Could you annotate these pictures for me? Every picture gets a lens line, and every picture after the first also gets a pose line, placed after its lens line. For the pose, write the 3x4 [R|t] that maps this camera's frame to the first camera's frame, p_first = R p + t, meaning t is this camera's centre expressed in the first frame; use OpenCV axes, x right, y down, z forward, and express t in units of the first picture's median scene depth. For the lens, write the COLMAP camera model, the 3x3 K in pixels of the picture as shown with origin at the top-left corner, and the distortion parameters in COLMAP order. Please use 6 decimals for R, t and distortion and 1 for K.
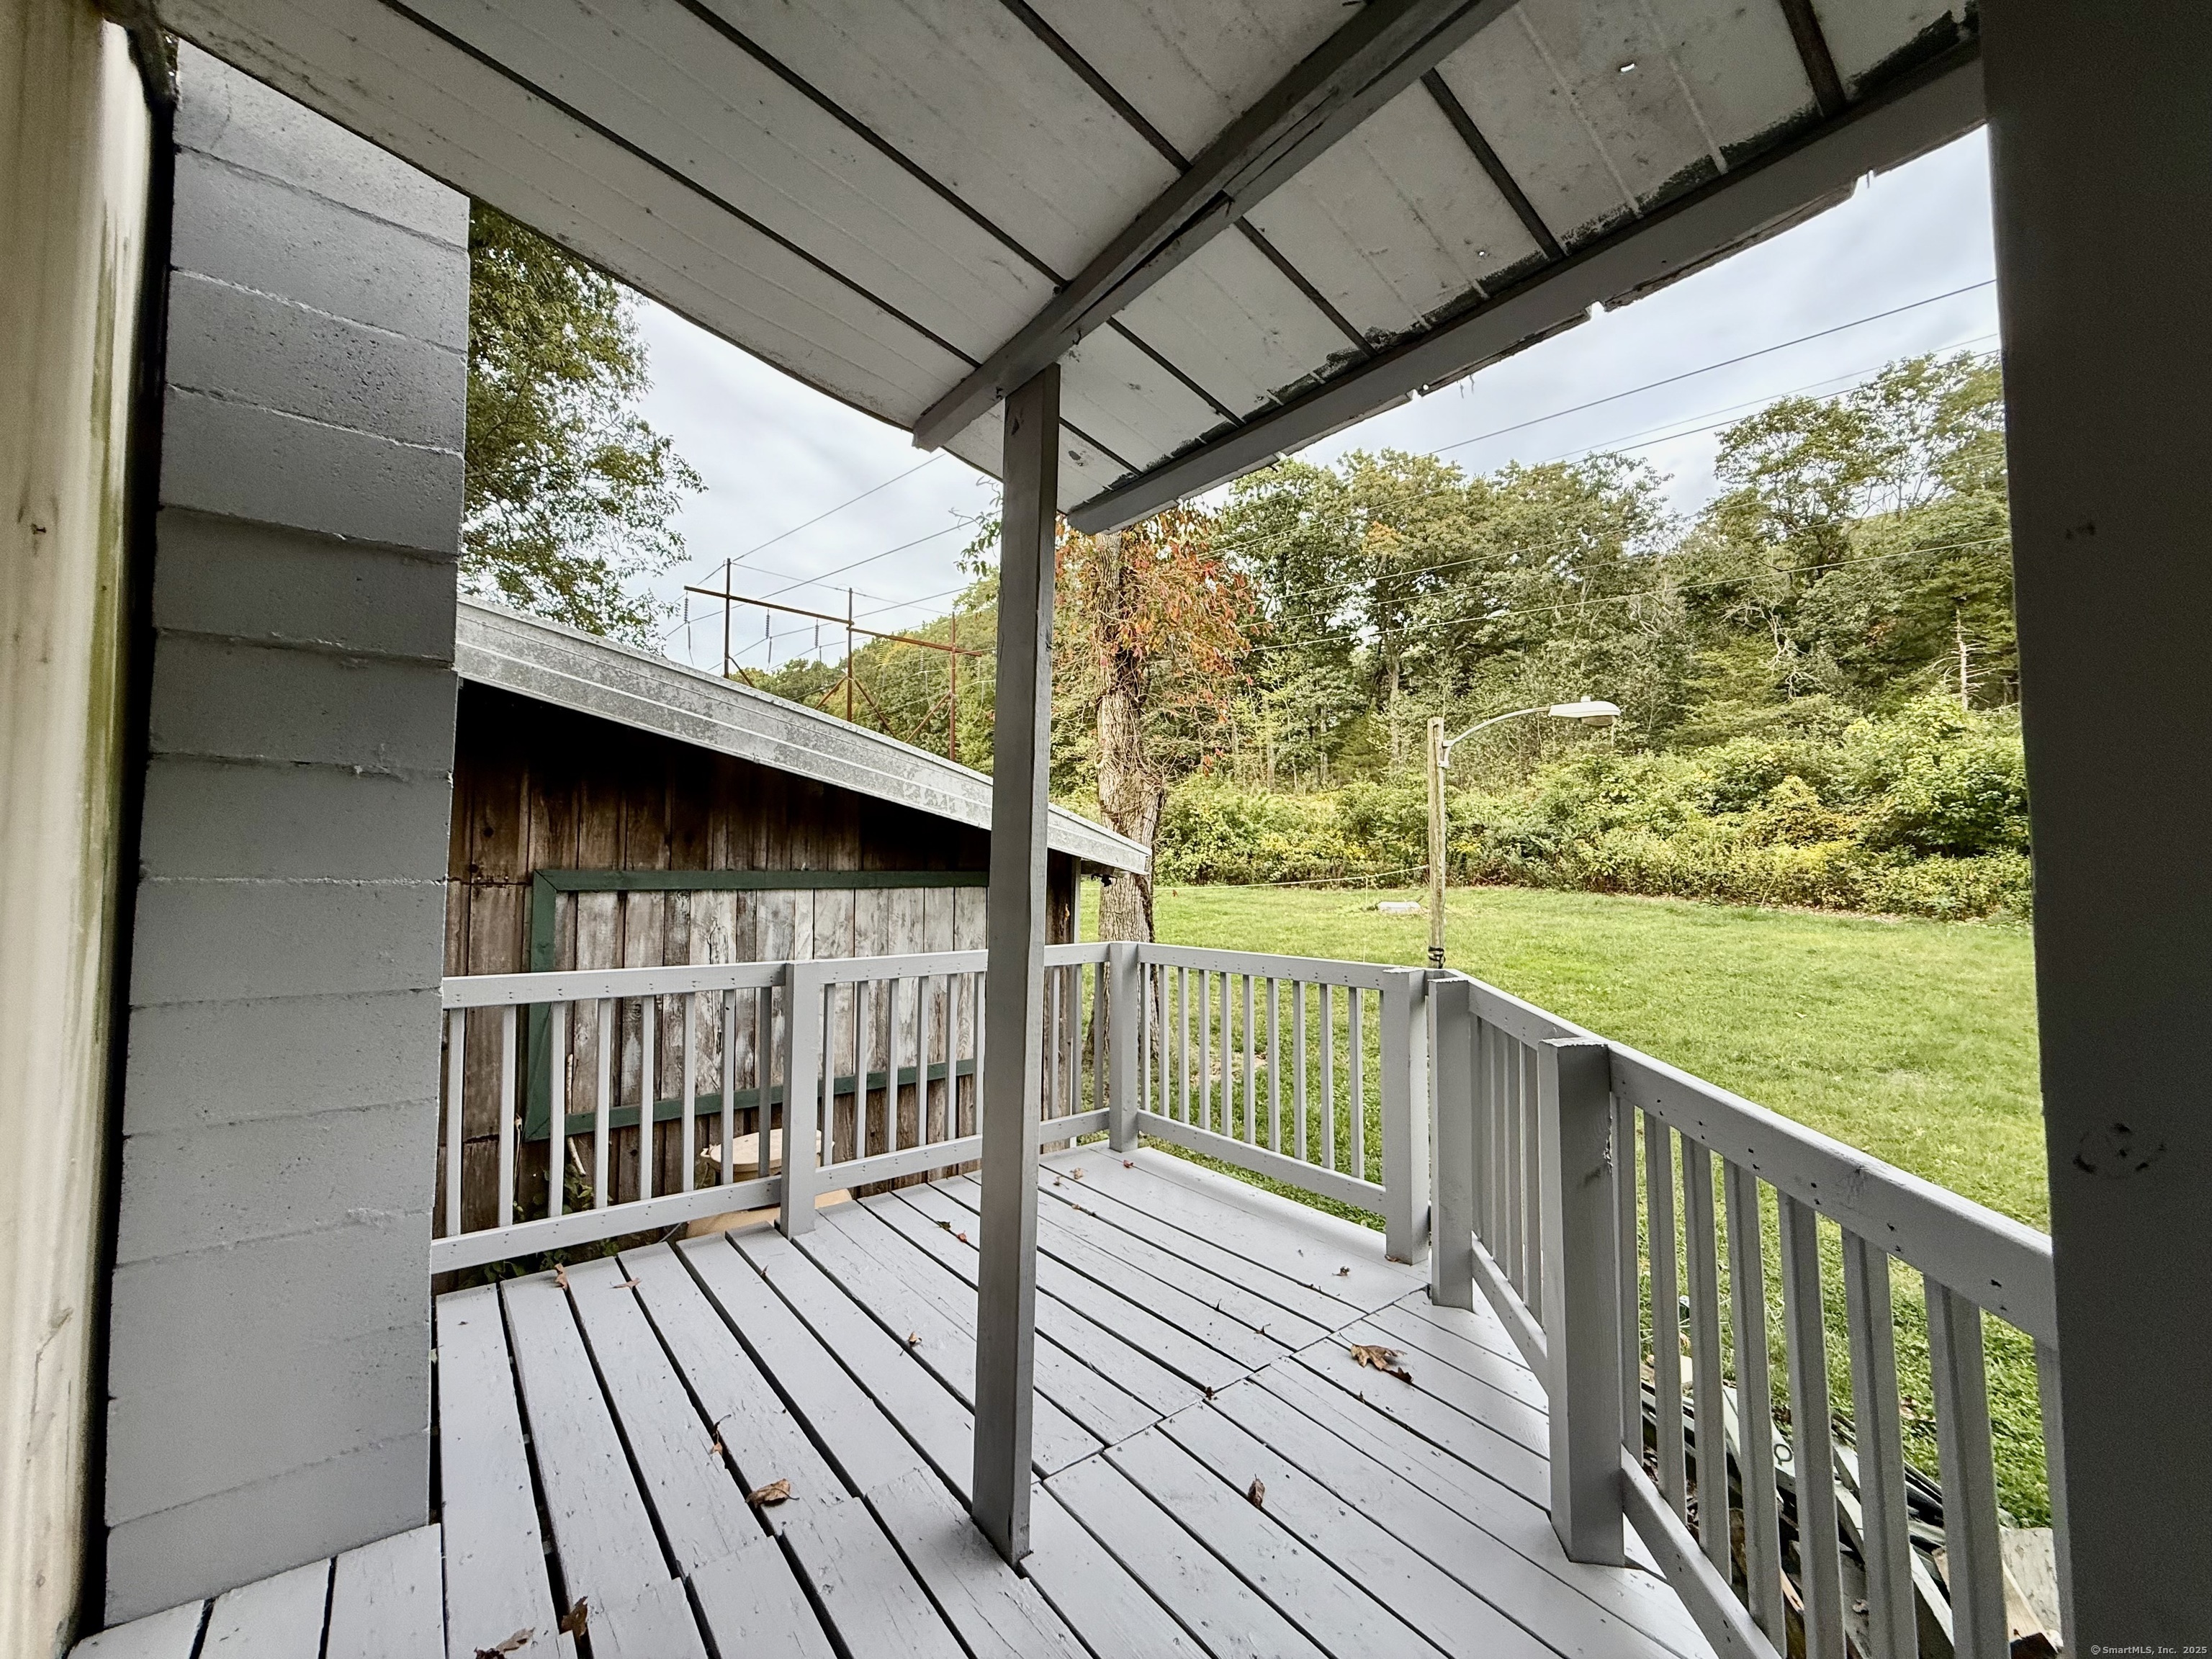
lens RADIAL K [[870.3, 0, 1096.7], [0, 870.3, 831.7], [0, 0, 1]] dist [-0.005324, 0.000978]
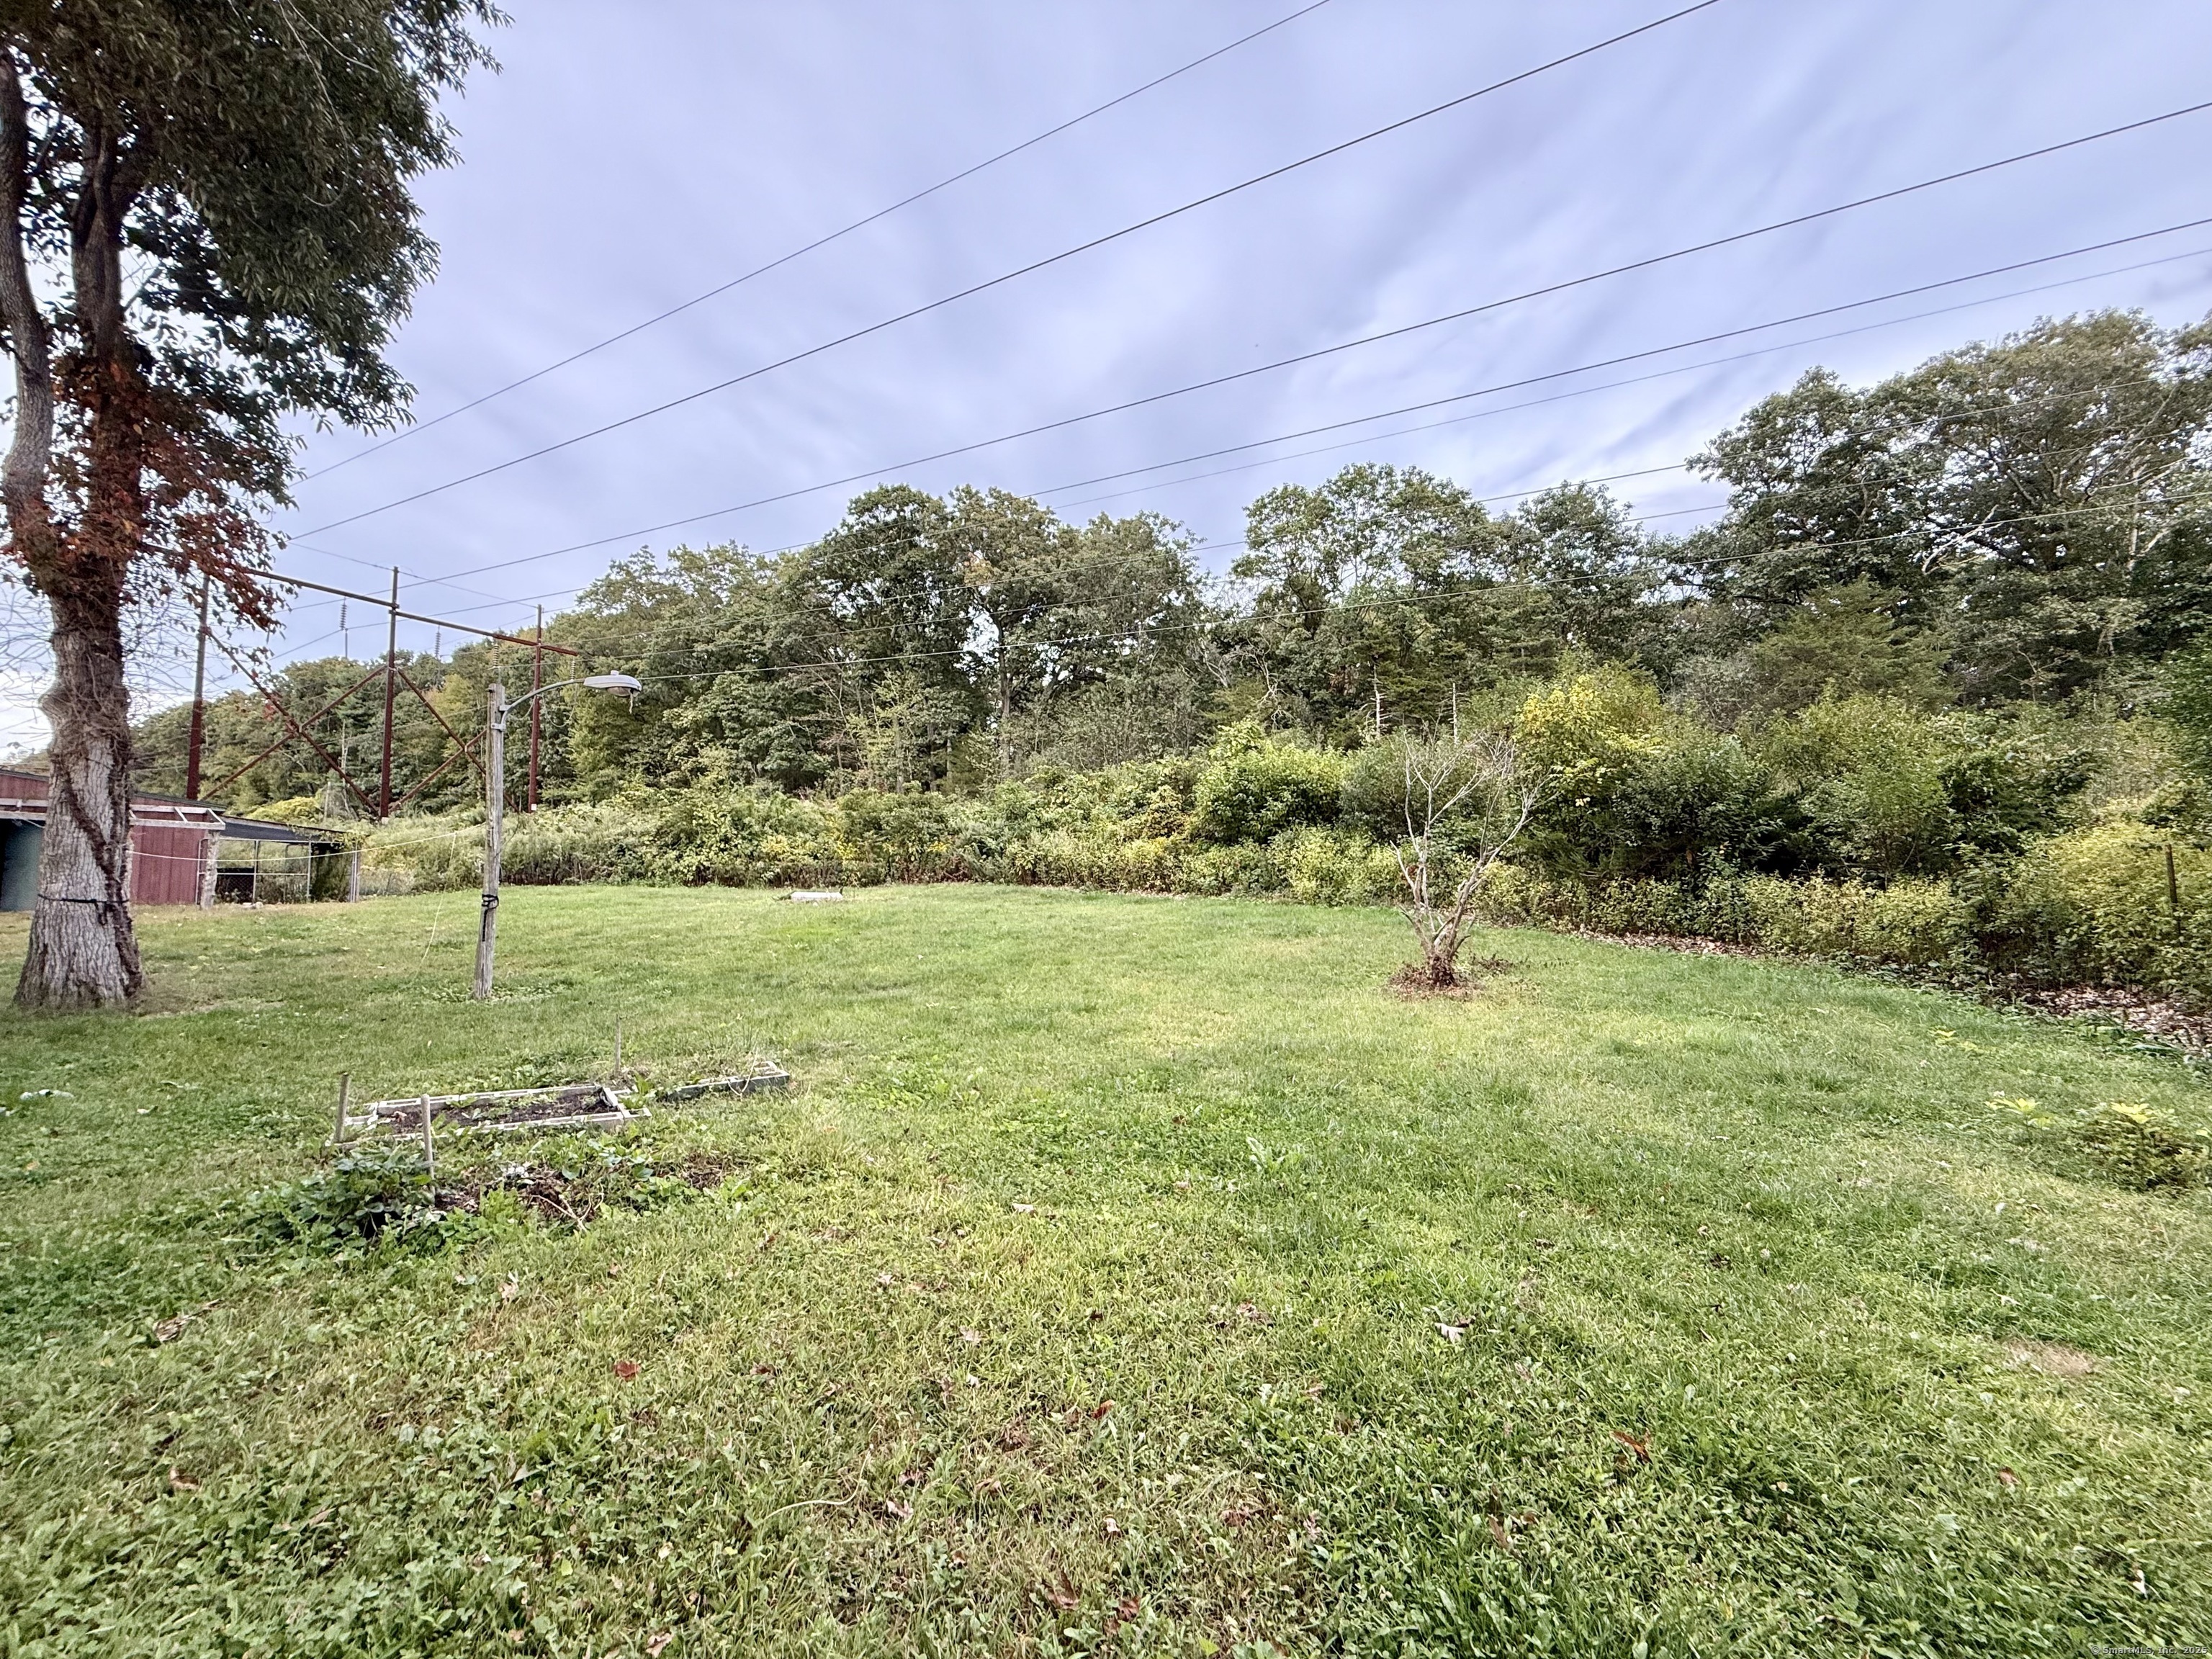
lens RADIAL K [[870.3, 0, 1107.3], [0, 870.3, 830.2], [0, 0, 1]] dist [-0.005324, 0.000978]
pose [[0.955548, 0.012443, 0.294573, 0.277916], [-0.002580, 0.999424, -0.033846, 0.029658], [-0.294825, 0.031581, 0.955029, -0.093930]]
